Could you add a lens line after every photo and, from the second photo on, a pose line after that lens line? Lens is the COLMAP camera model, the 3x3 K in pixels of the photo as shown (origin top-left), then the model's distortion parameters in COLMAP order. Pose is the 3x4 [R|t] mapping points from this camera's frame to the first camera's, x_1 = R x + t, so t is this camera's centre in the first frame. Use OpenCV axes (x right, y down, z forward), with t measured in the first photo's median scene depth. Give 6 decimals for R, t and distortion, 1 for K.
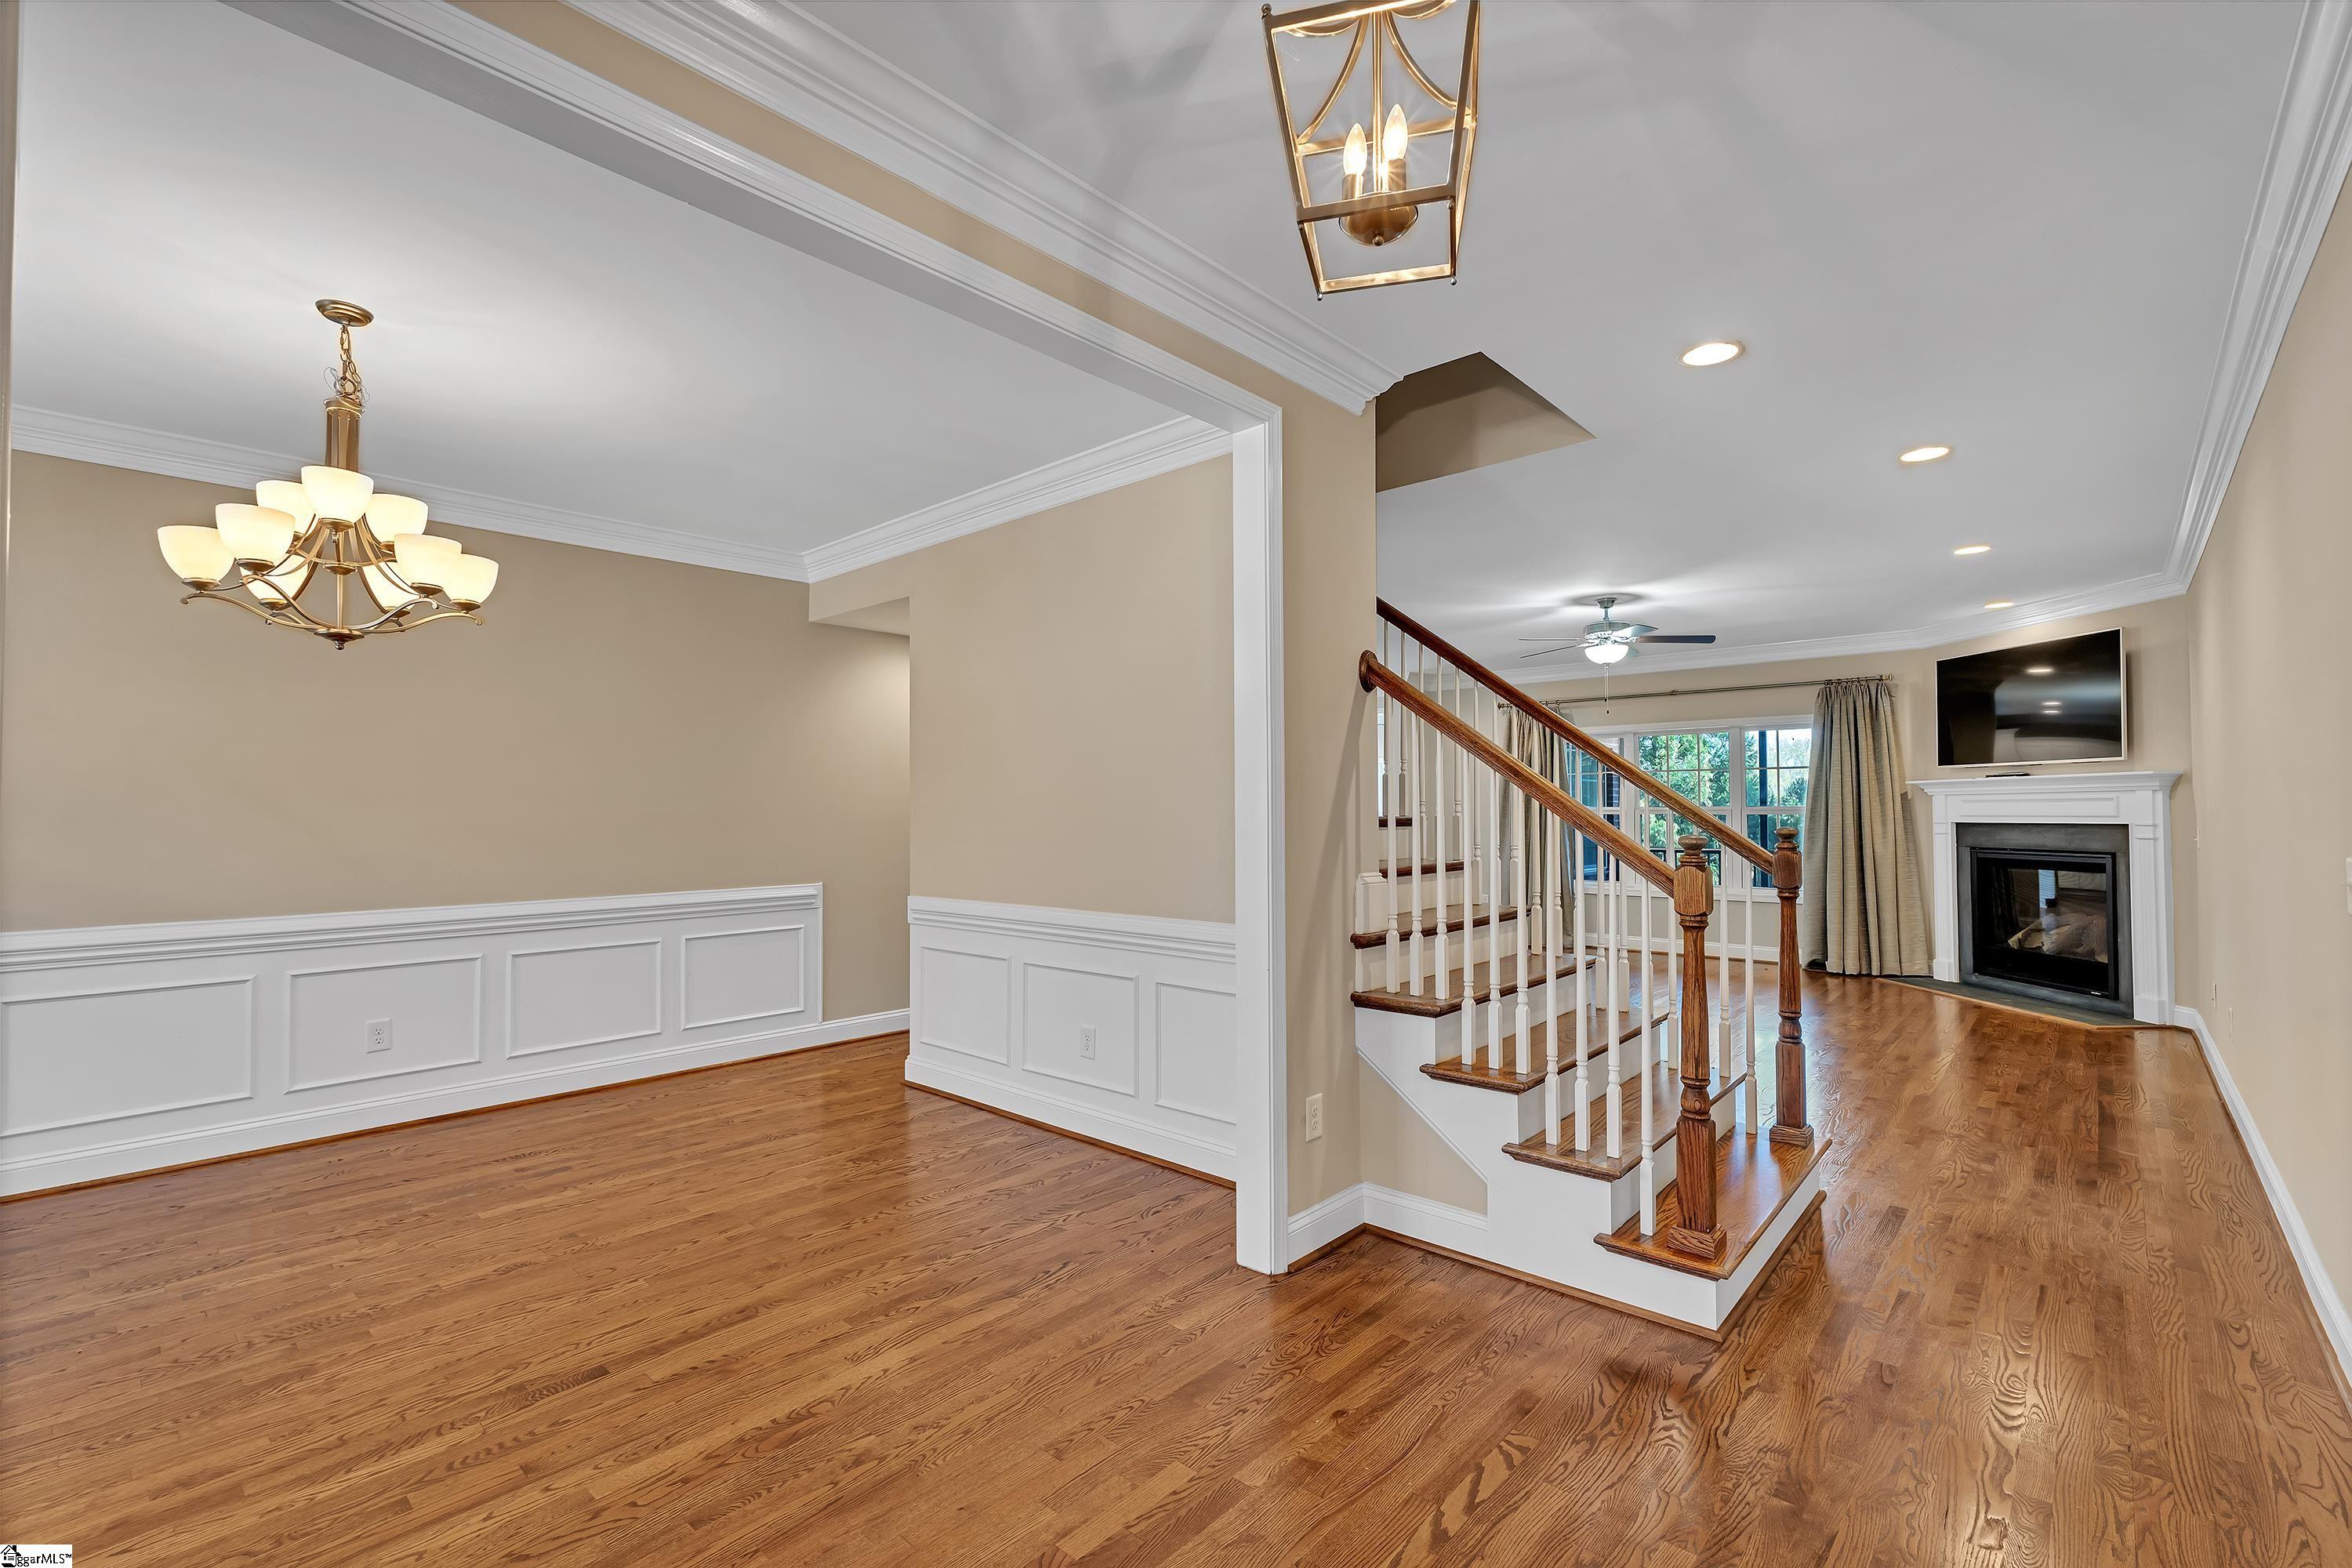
lens RADIAL K [[1030.1, 0, 1182.0], [0, 1030.1, 788.3], [0, 0, 1]] dist [-0.004611, -0.000267]
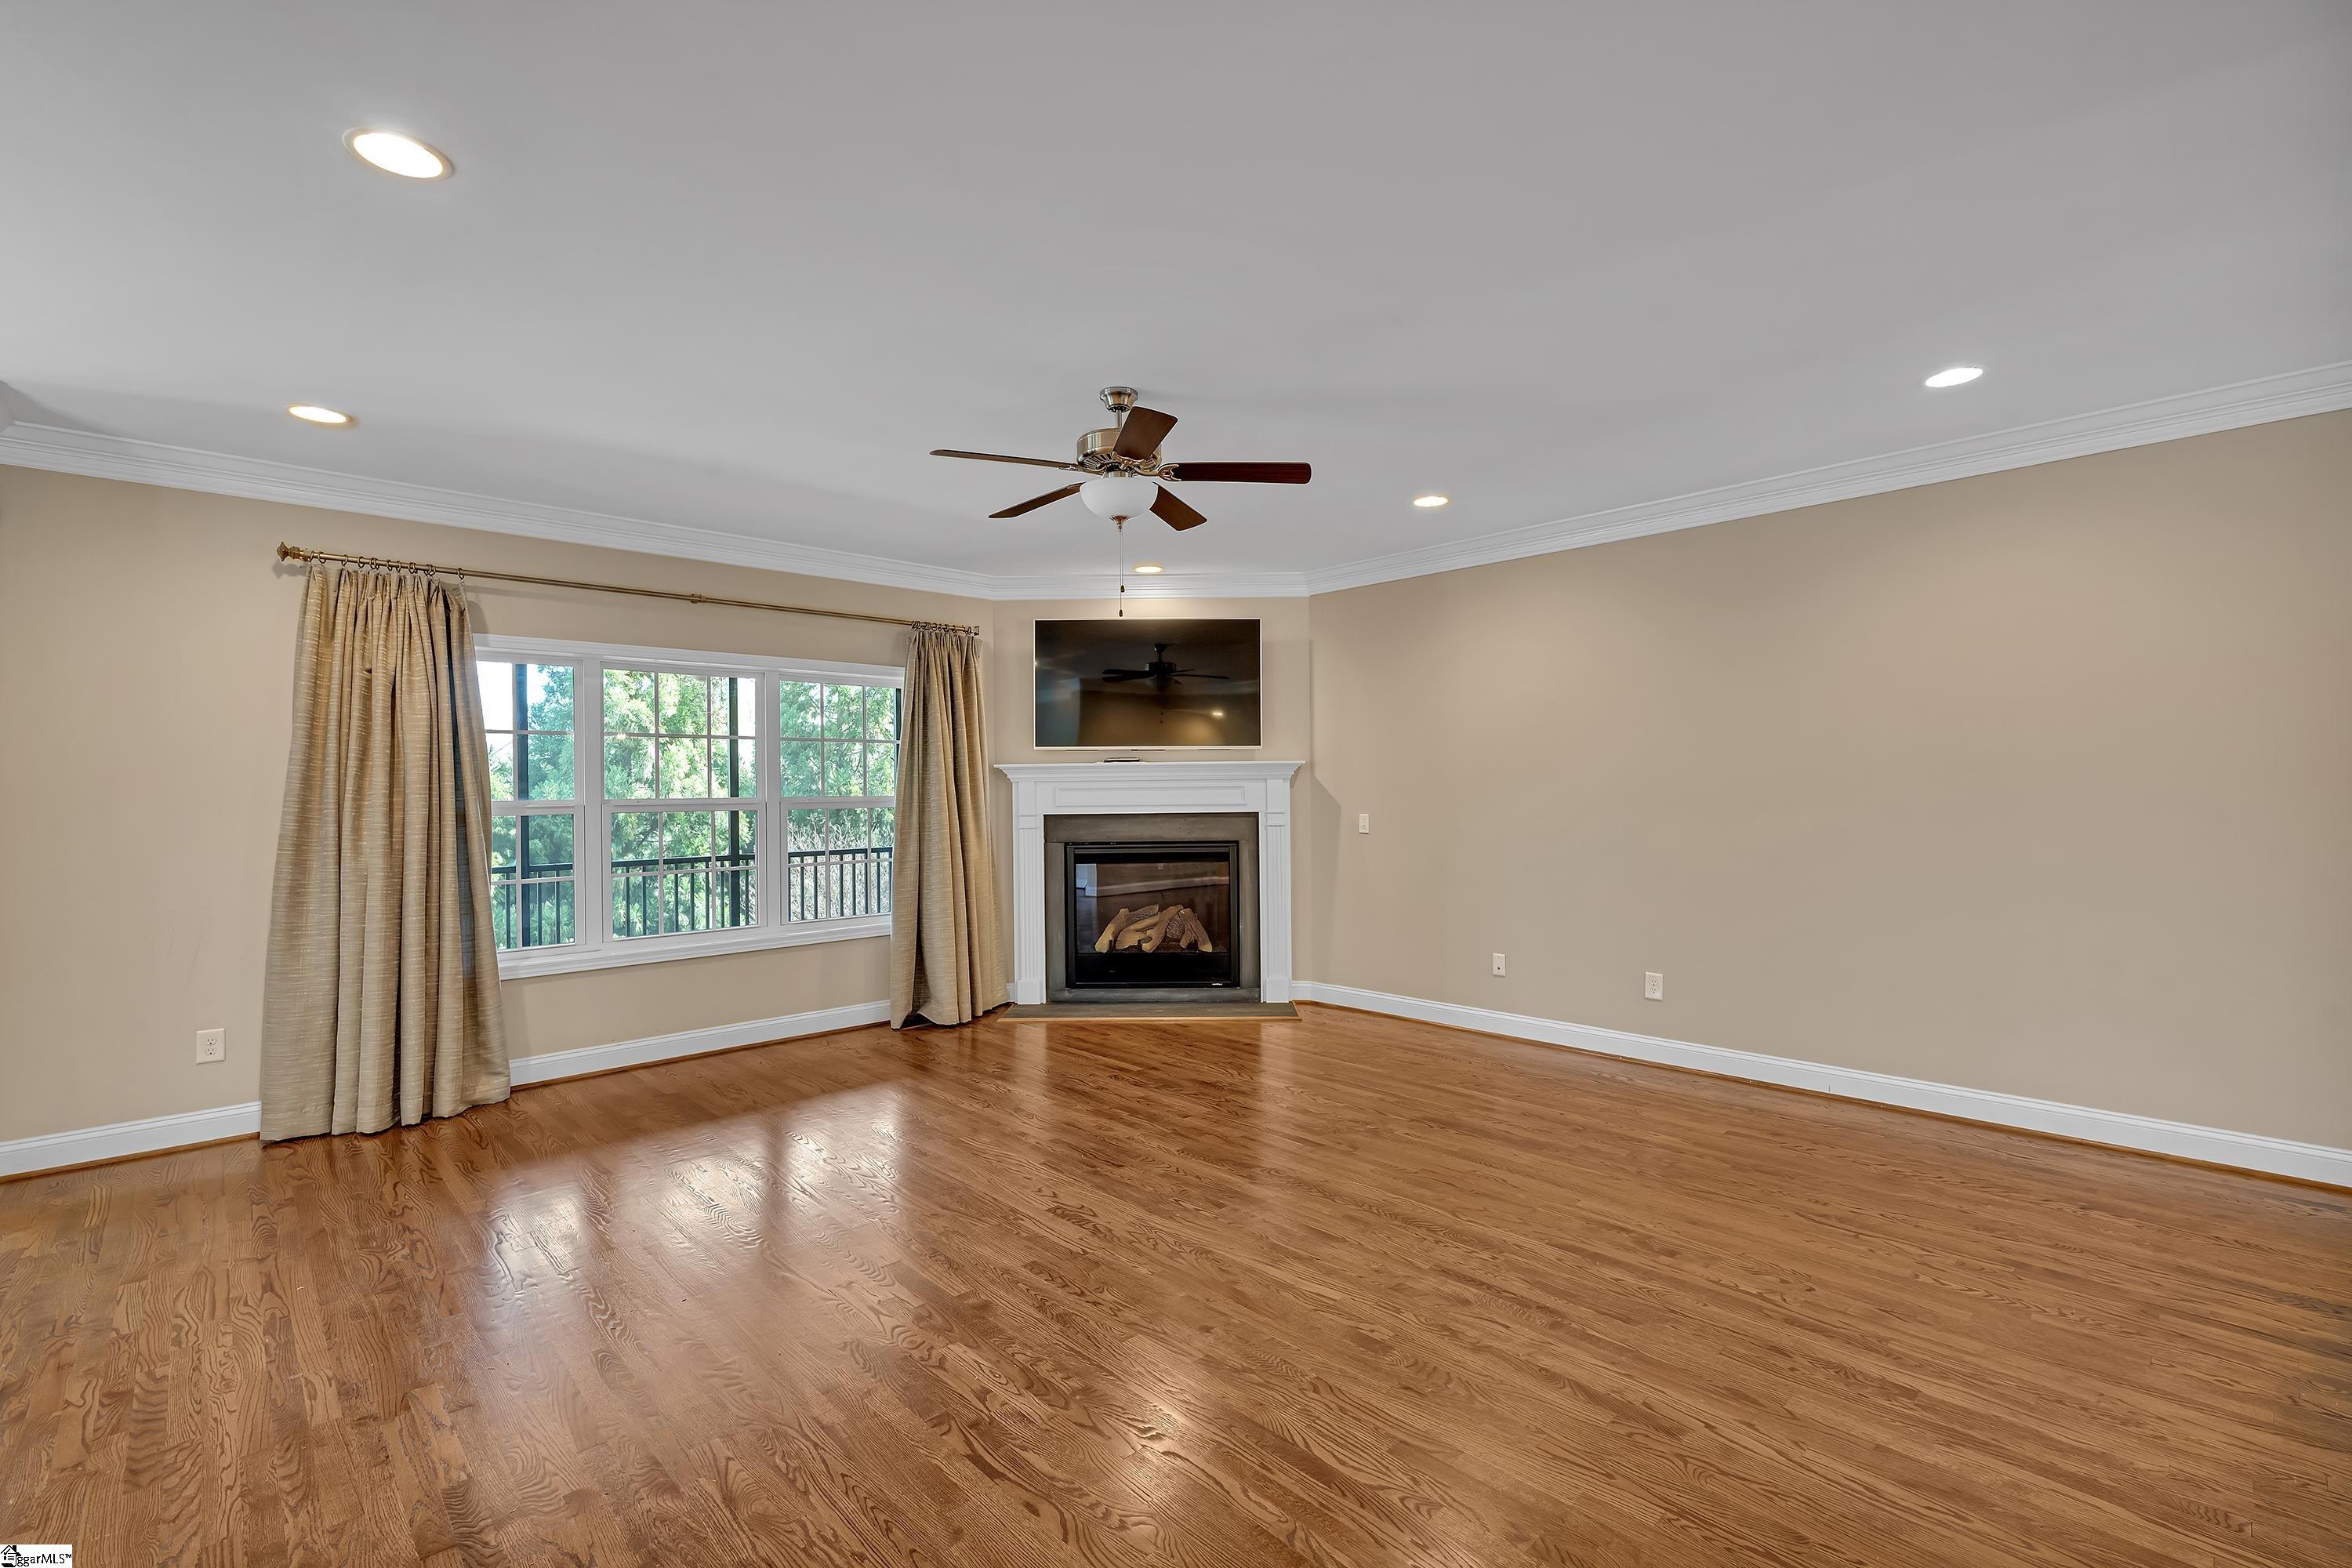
lens RADIAL K [[1030.1, 0, 1169.2], [0, 1030.1, 785.3], [0, 0, 1]] dist [-0.004611, -0.000267]
pose [[0.082335, 0.008482, 0.996569, -0.085817], [-0.013540, 0.999881, -0.007392, 0.013816], [-0.996513, -0.012885, 0.082440, 0.823581]]
